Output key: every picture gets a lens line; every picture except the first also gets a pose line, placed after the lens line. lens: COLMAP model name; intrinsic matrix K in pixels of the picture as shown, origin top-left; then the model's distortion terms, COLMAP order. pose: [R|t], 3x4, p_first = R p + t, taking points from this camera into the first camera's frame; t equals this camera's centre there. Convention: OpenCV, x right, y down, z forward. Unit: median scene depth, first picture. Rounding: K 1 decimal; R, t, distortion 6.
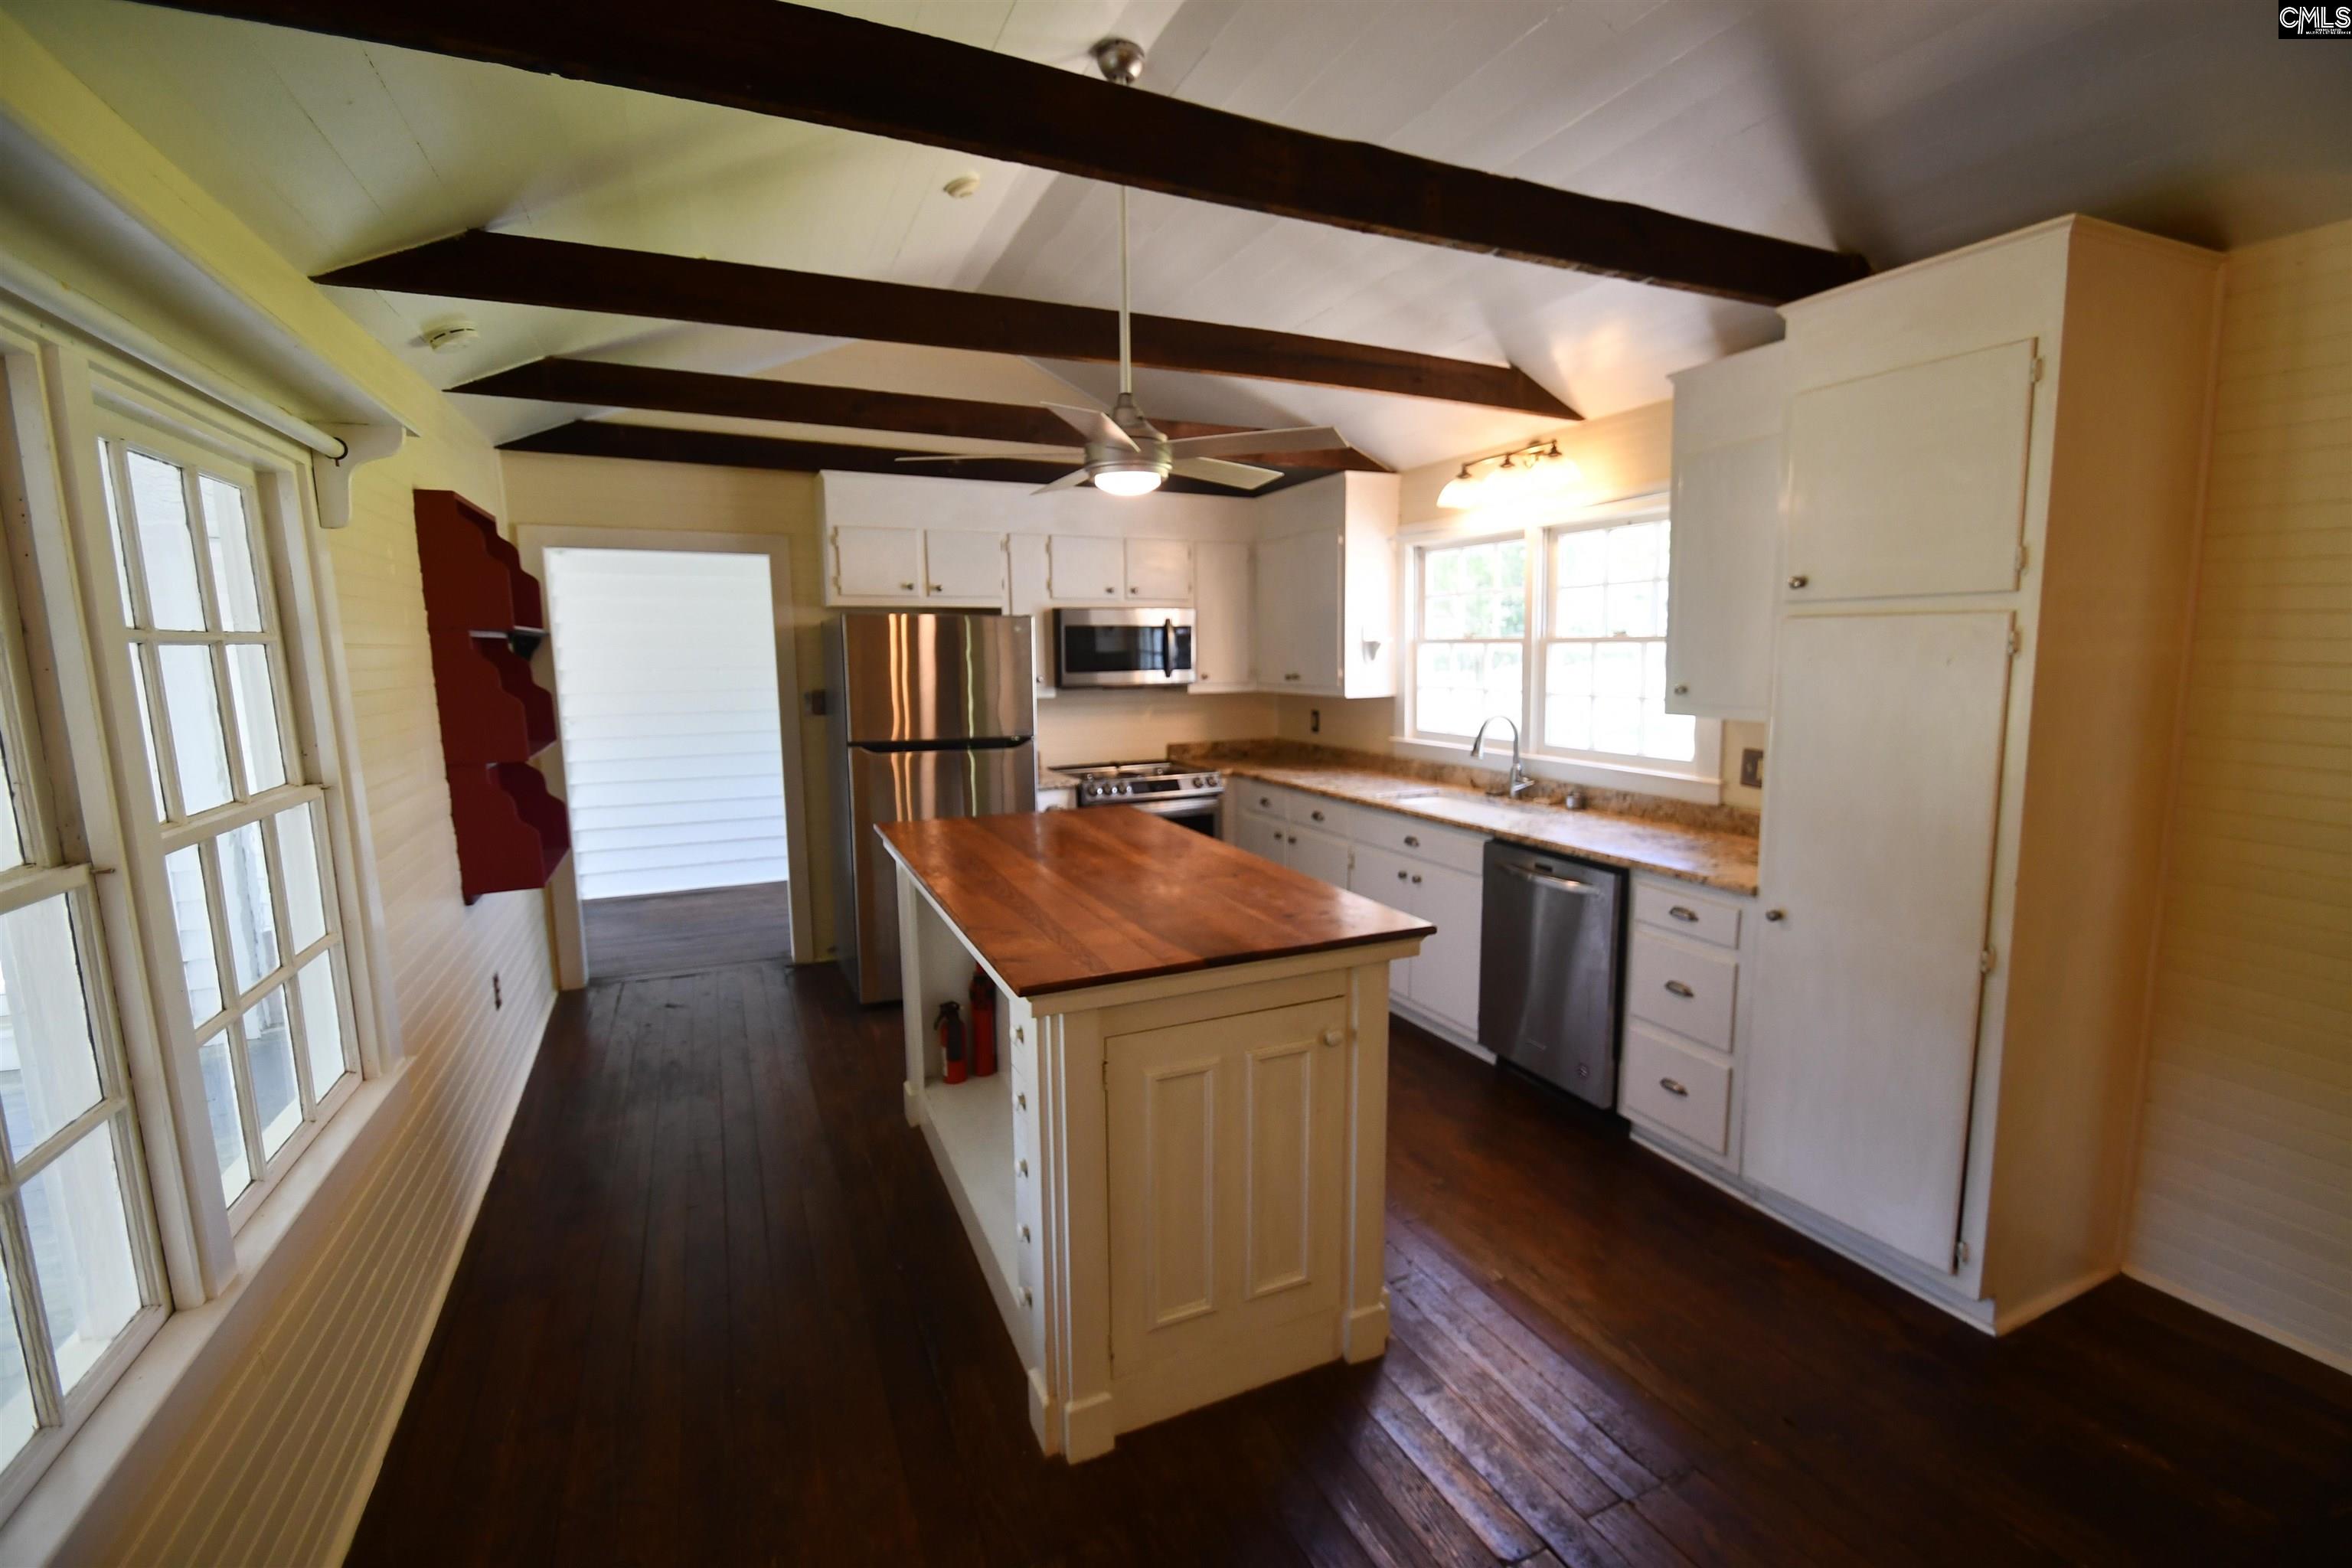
lens RADIAL K [[997.5, 0, 1180.9], [0, 997.5, 788.6], [0, 0, 1]] dist [0.004245, 0.000245]
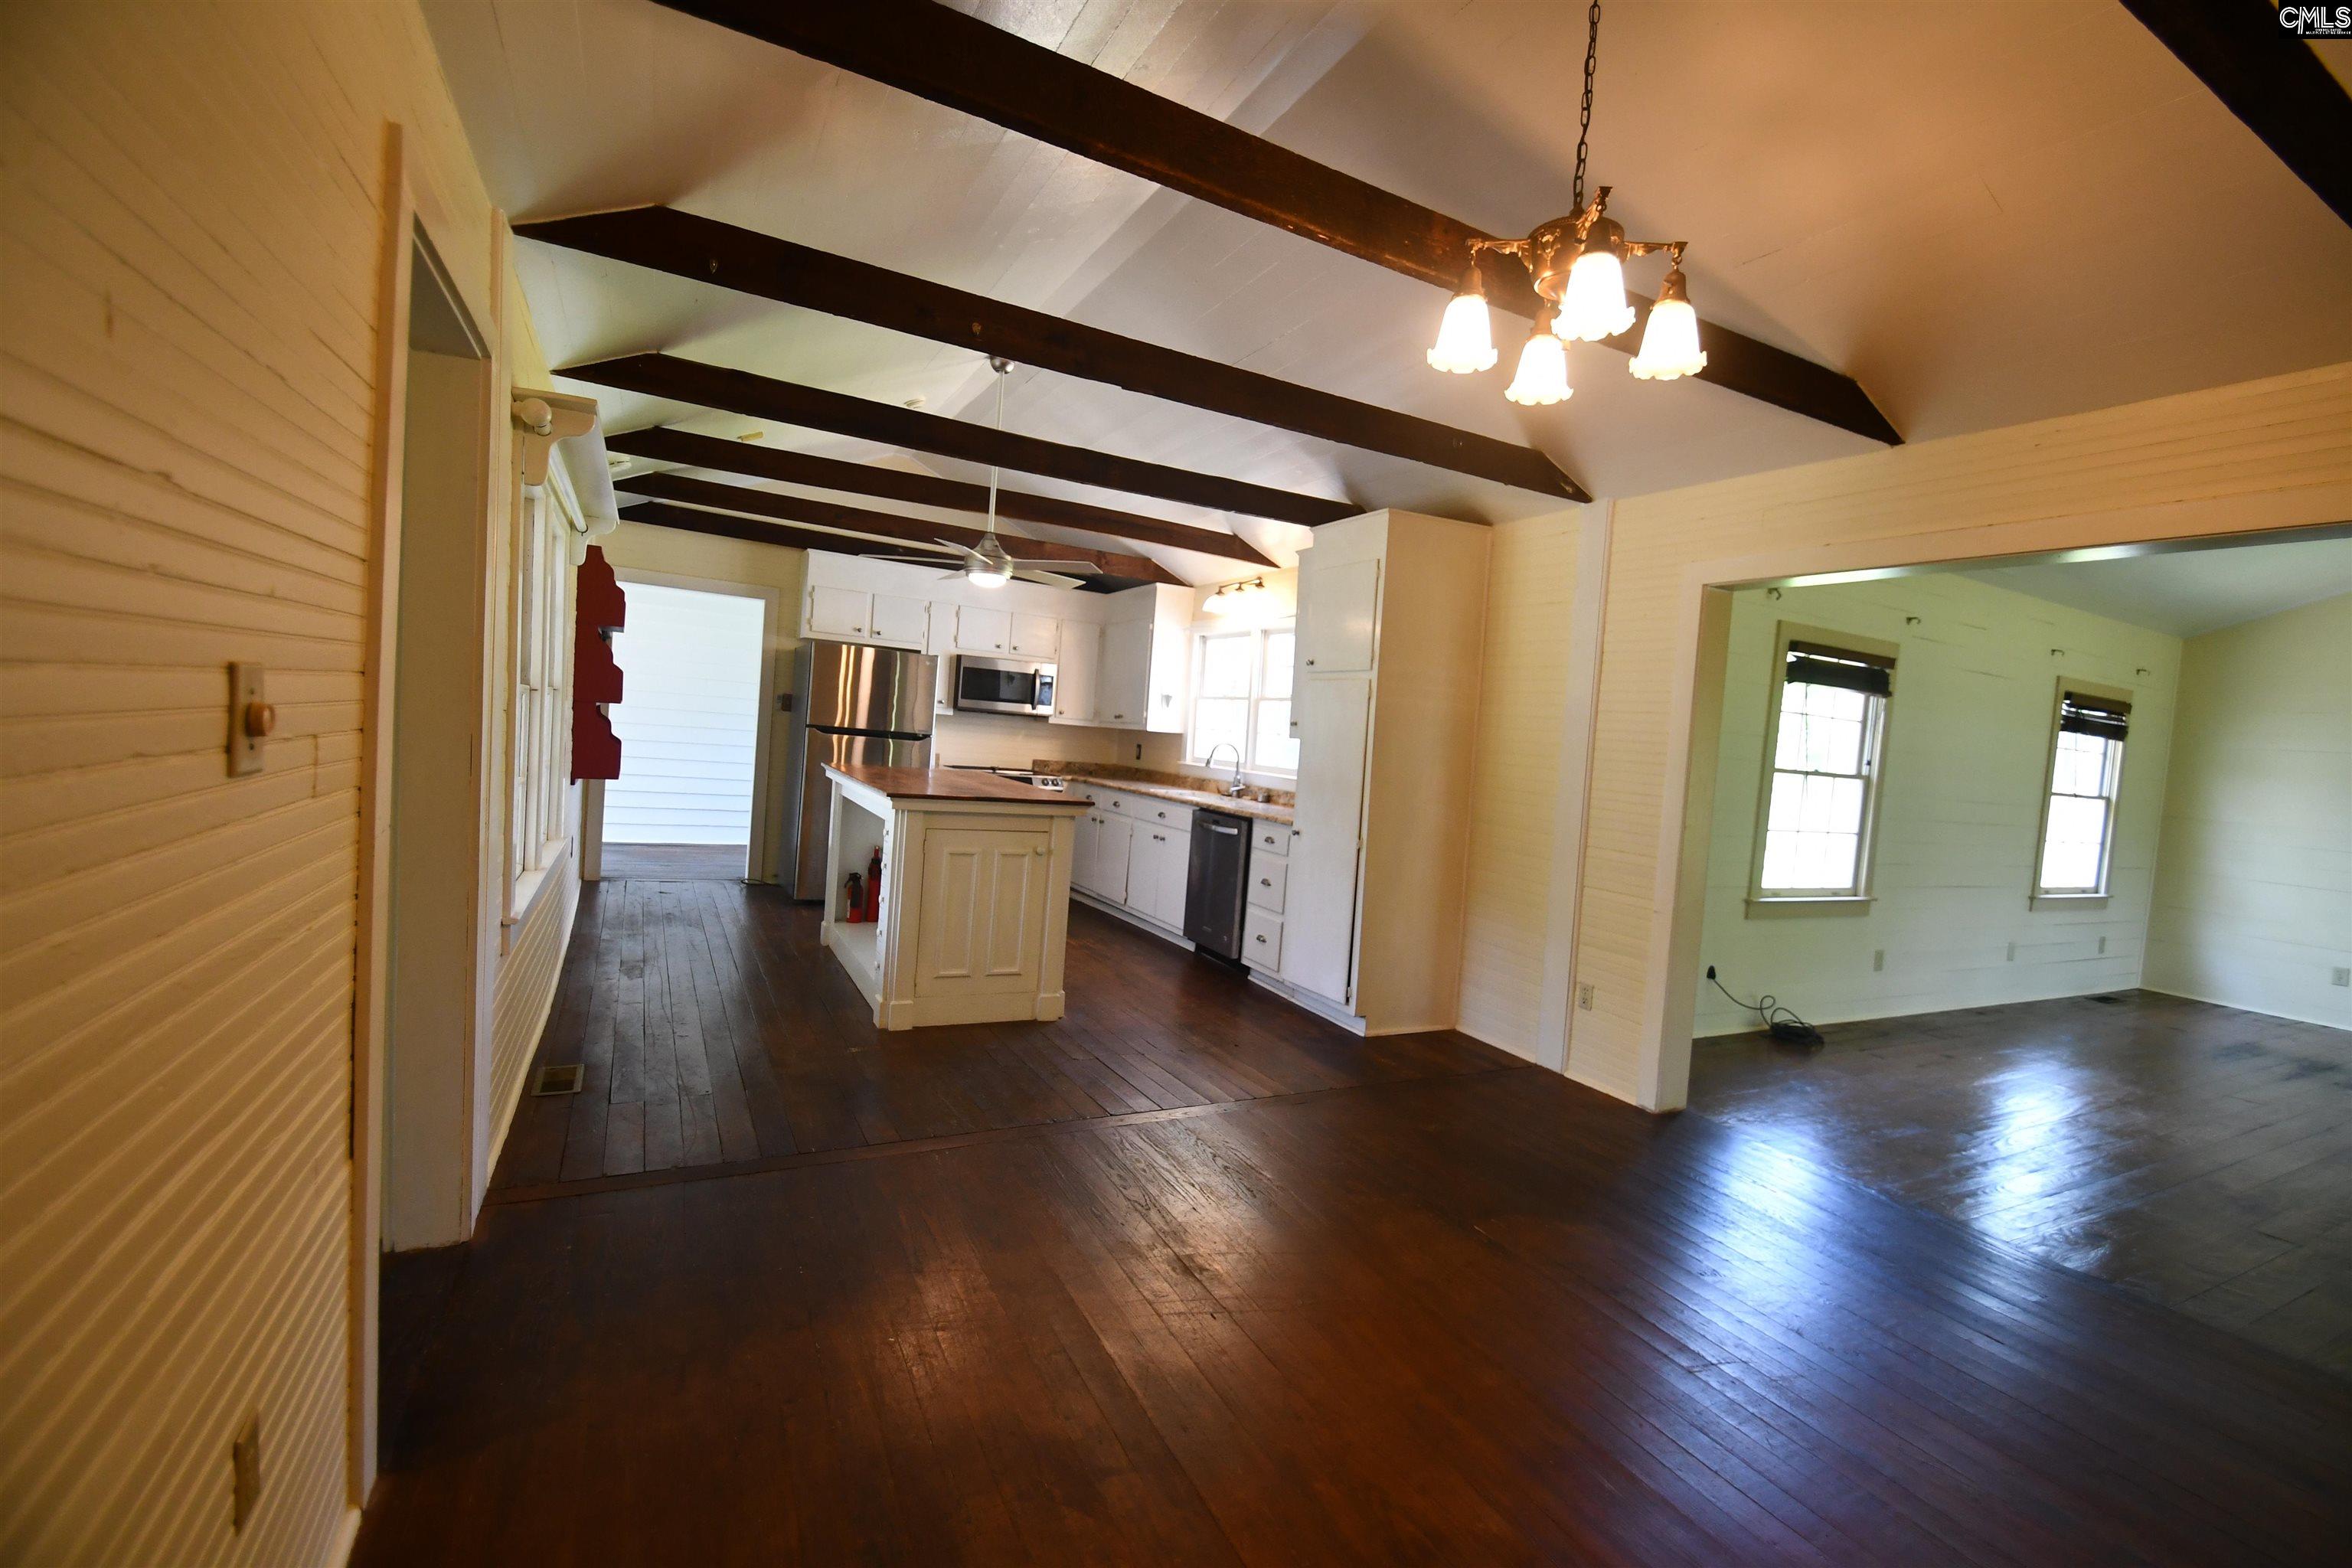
lens RADIAL K [[997.5, 0, 1178.2], [0, 997.5, 783.1], [0, 0, 1]] dist [0.004245, 0.000245]
pose [[0.994656, 0.086389, 0.056542, 0.157294], [-0.080956, 0.992444, -0.092198, 0.141476], [-0.064080, 0.087128, 0.994134, -0.561349]]
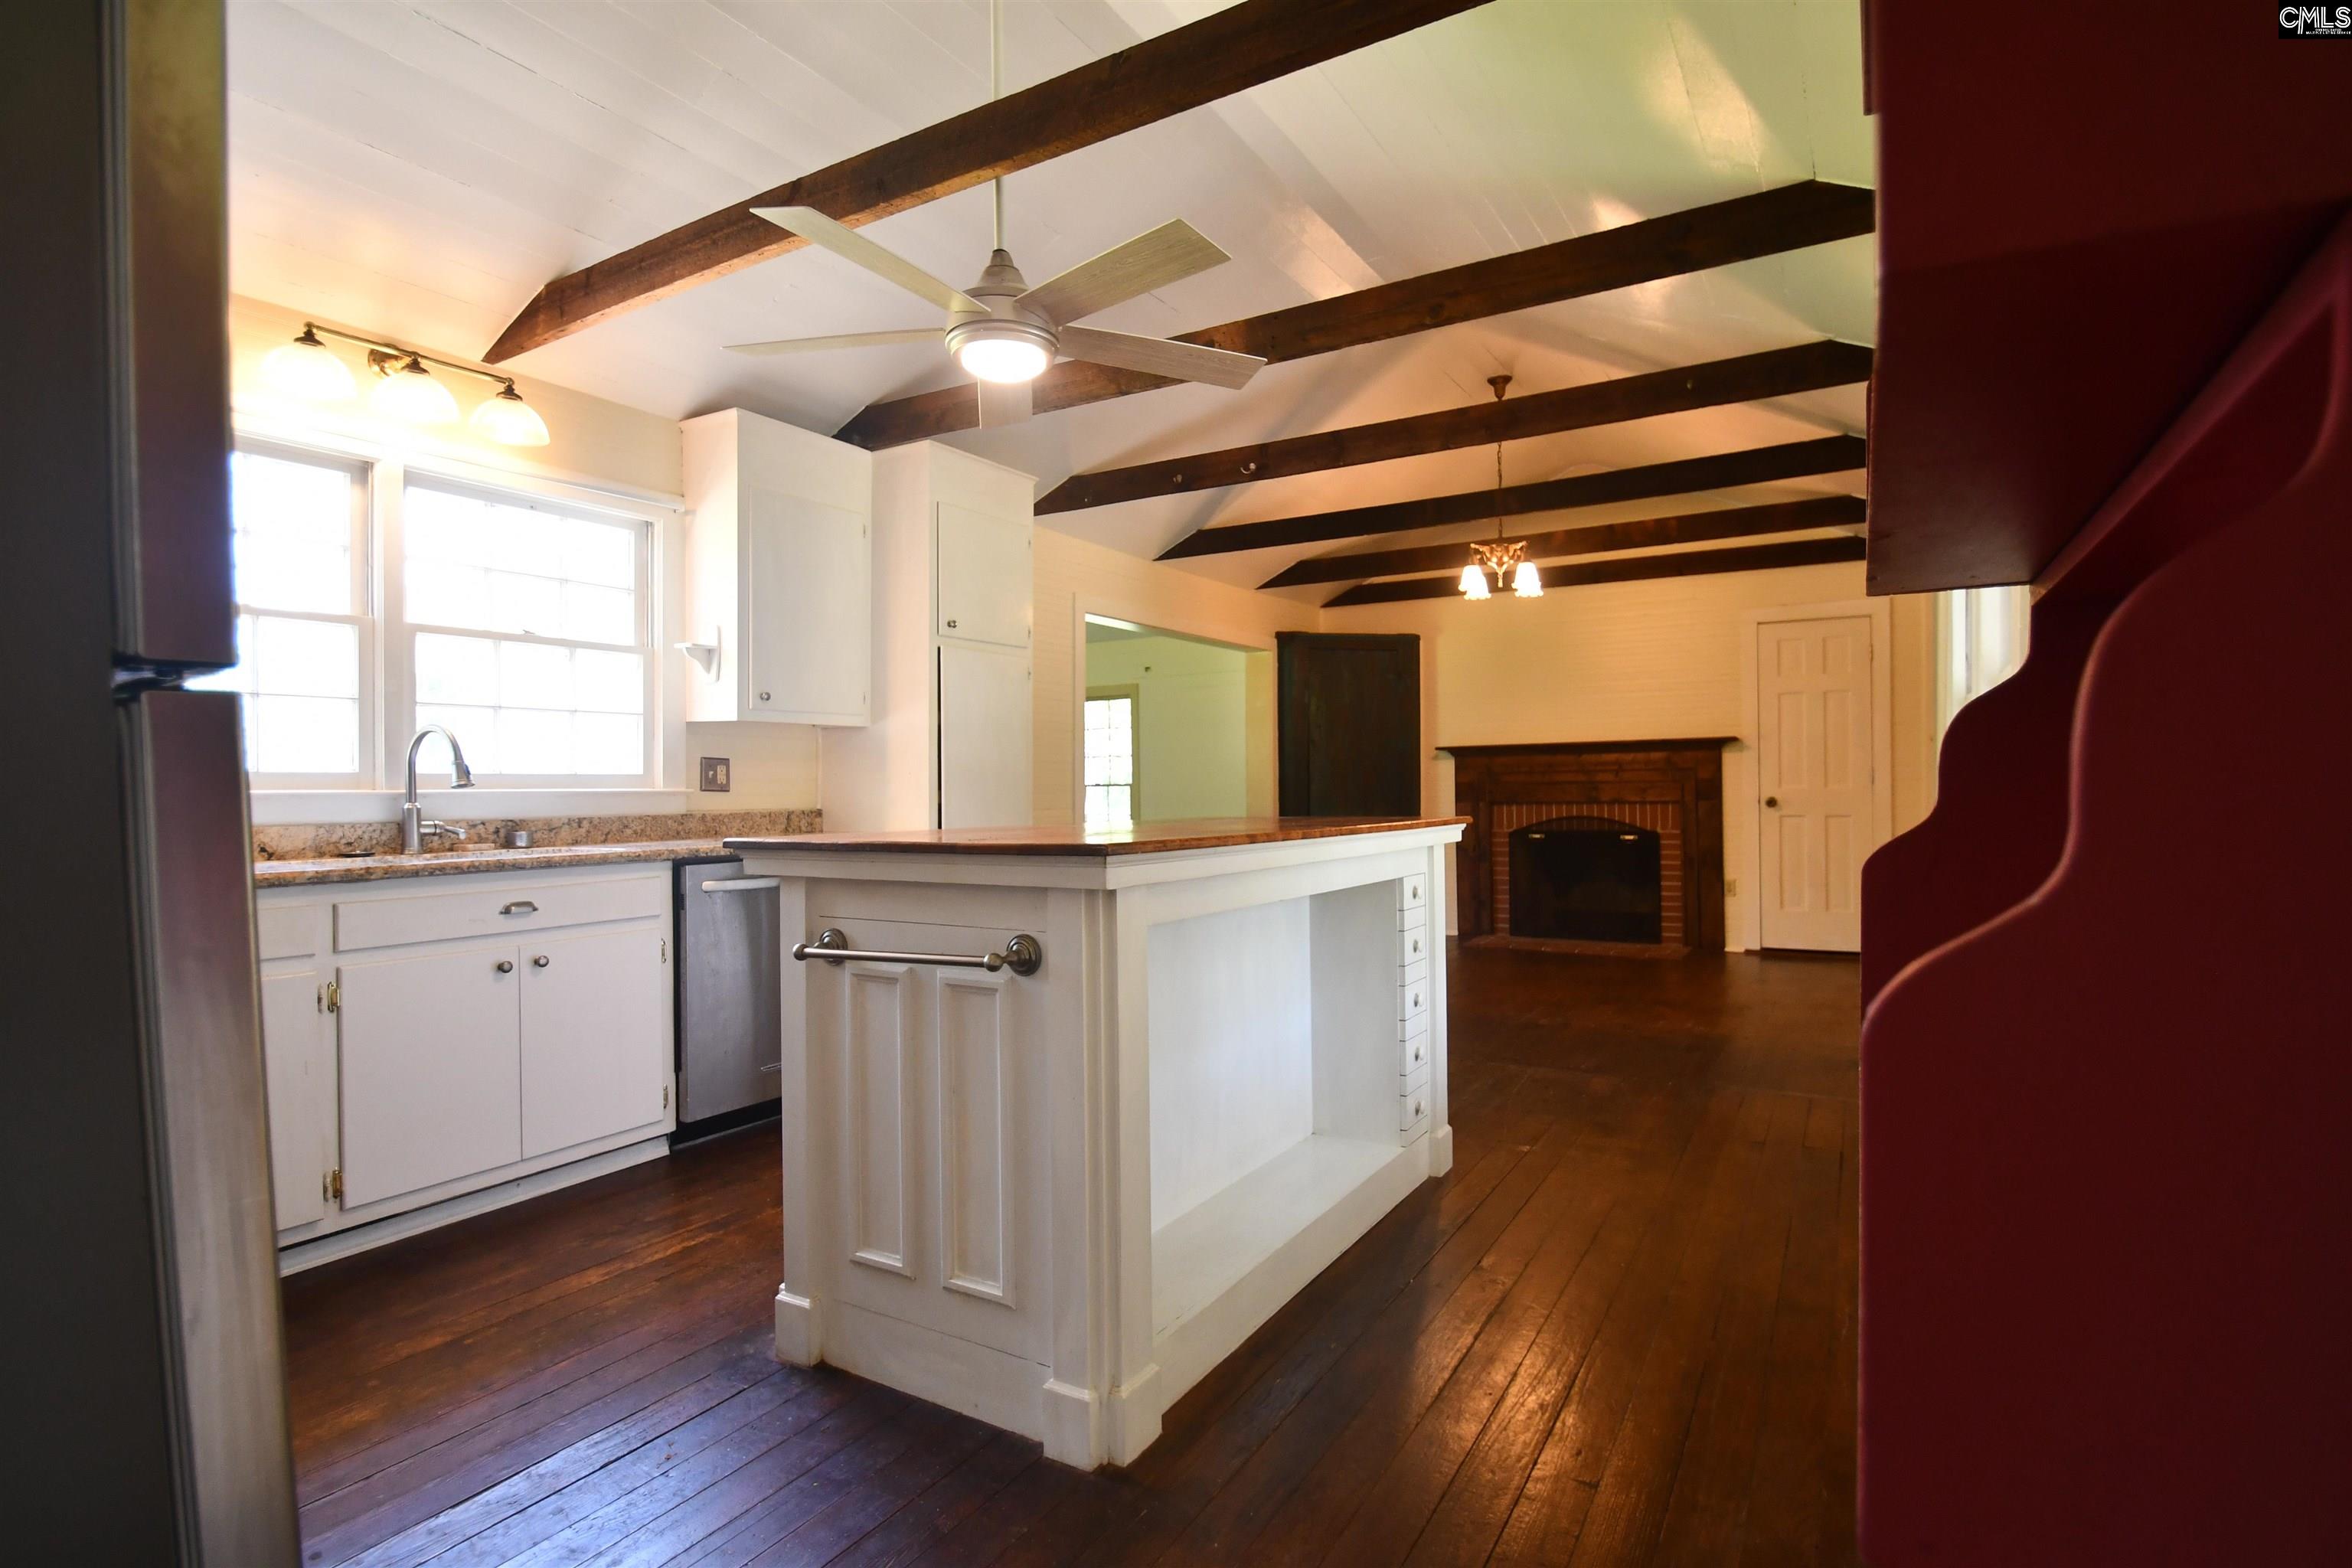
lens RADIAL K [[1122.7, 0, 1178.0], [0, 1122.7, 793.8], [0, 0, 1]] dist [0.002709, 0.000272]
pose [[-0.568595, 0.013318, 0.822510, -0.557799], [0.127784, 0.989162, 0.072319, -0.017955], [-0.812632, 0.146224, -0.564135, 0.960092]]
